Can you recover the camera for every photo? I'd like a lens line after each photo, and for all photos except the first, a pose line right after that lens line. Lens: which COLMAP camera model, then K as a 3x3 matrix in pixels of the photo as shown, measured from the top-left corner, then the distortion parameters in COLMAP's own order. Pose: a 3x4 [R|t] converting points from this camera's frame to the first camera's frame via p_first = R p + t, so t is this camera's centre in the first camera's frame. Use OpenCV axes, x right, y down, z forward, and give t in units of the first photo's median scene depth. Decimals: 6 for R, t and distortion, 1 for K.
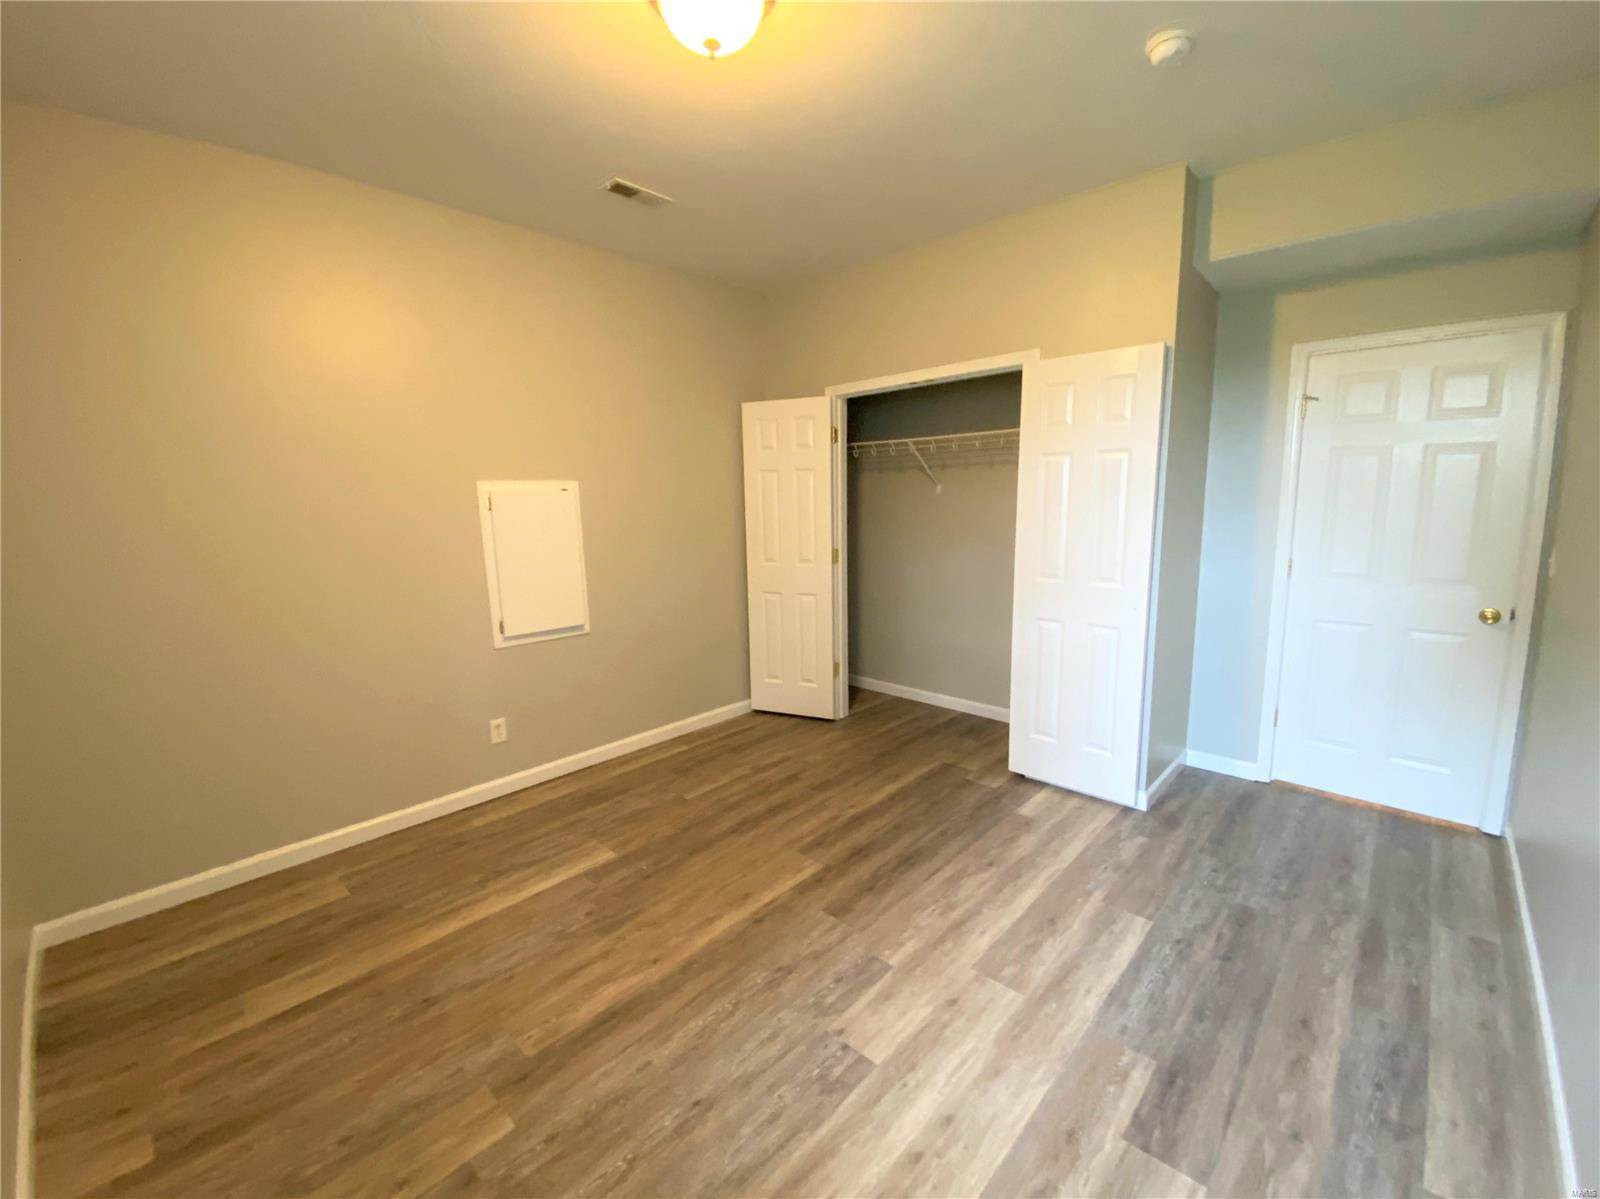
lens RADIAL K [[662.2, 0, 800.8], [0, 662.2, 594.8], [0, 0, 1]] dist [0.051639, -0.036614]
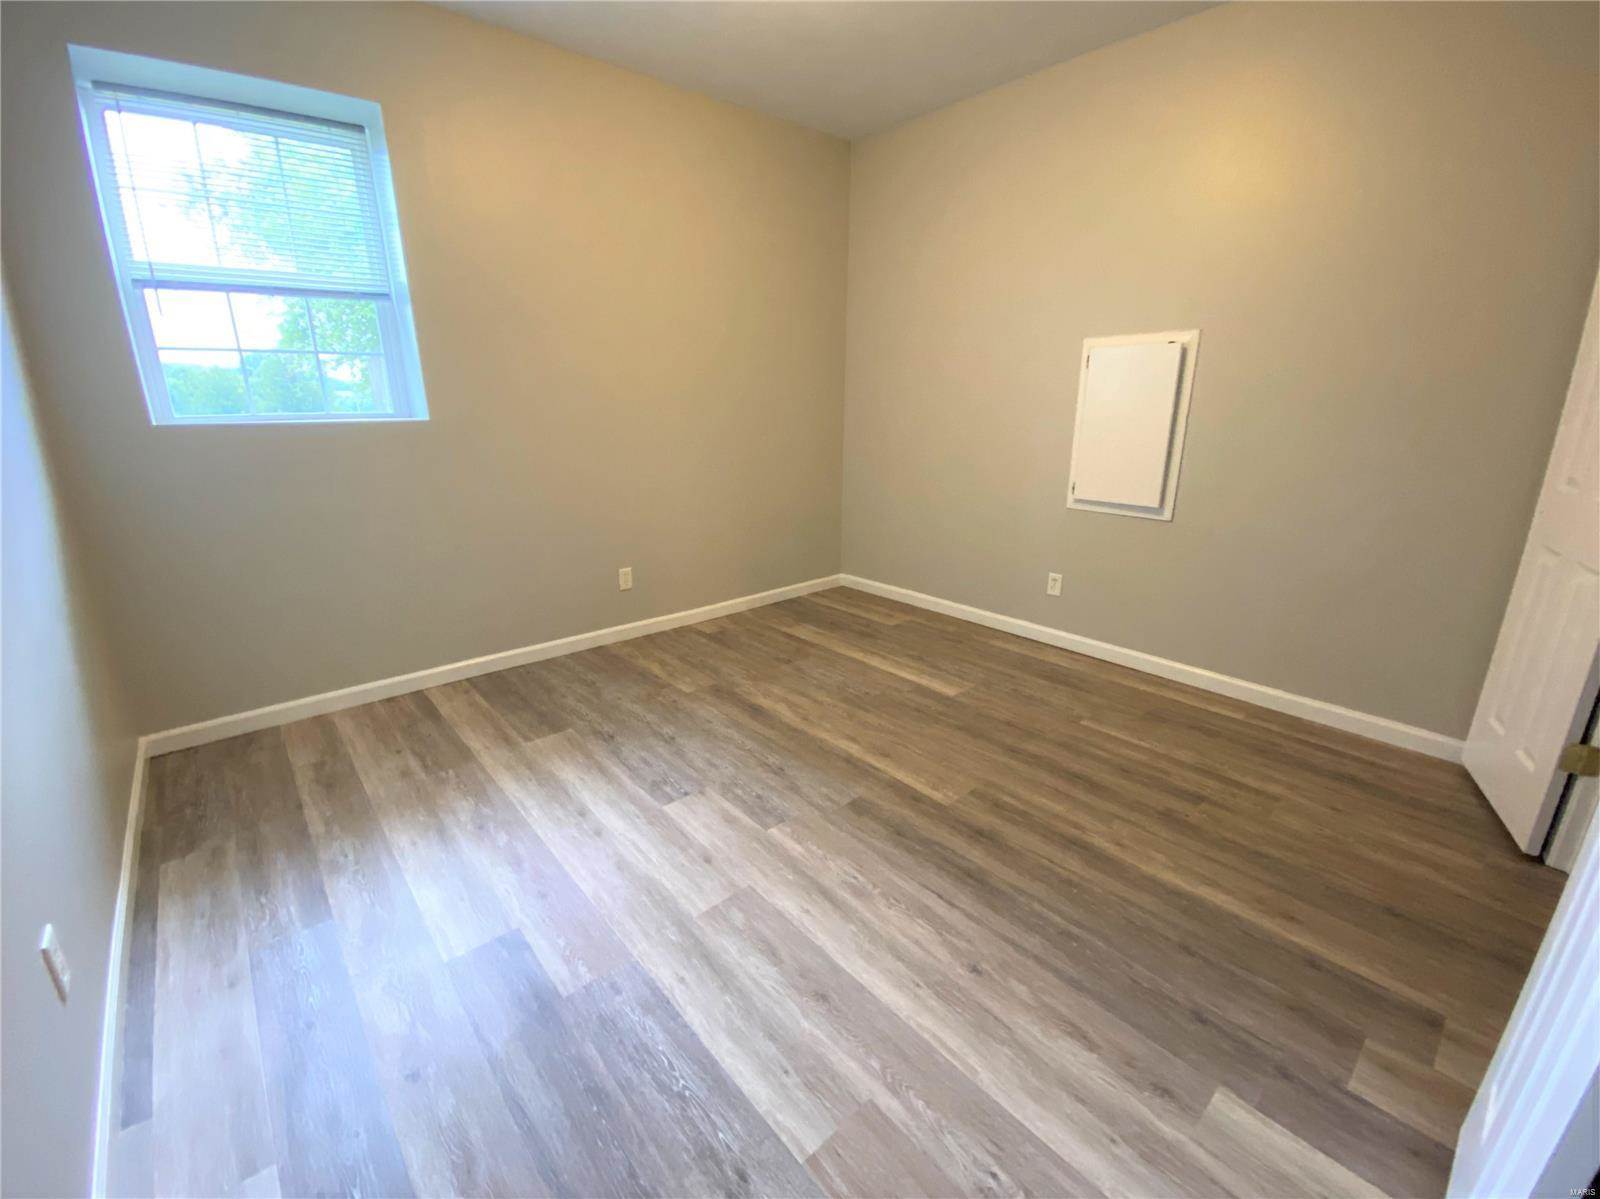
lens RADIAL K [[662.2, 0, 800.8], [0, 662.2, 594.8], [0, 0, 1]] dist [0.051639, -0.036614]
pose [[-0.098274, 0.301504, -0.948387, 0.819387], [-0.149881, 0.937645, 0.313620, -0.075839], [0.983808, 0.172966, -0.046956, 0.882828]]
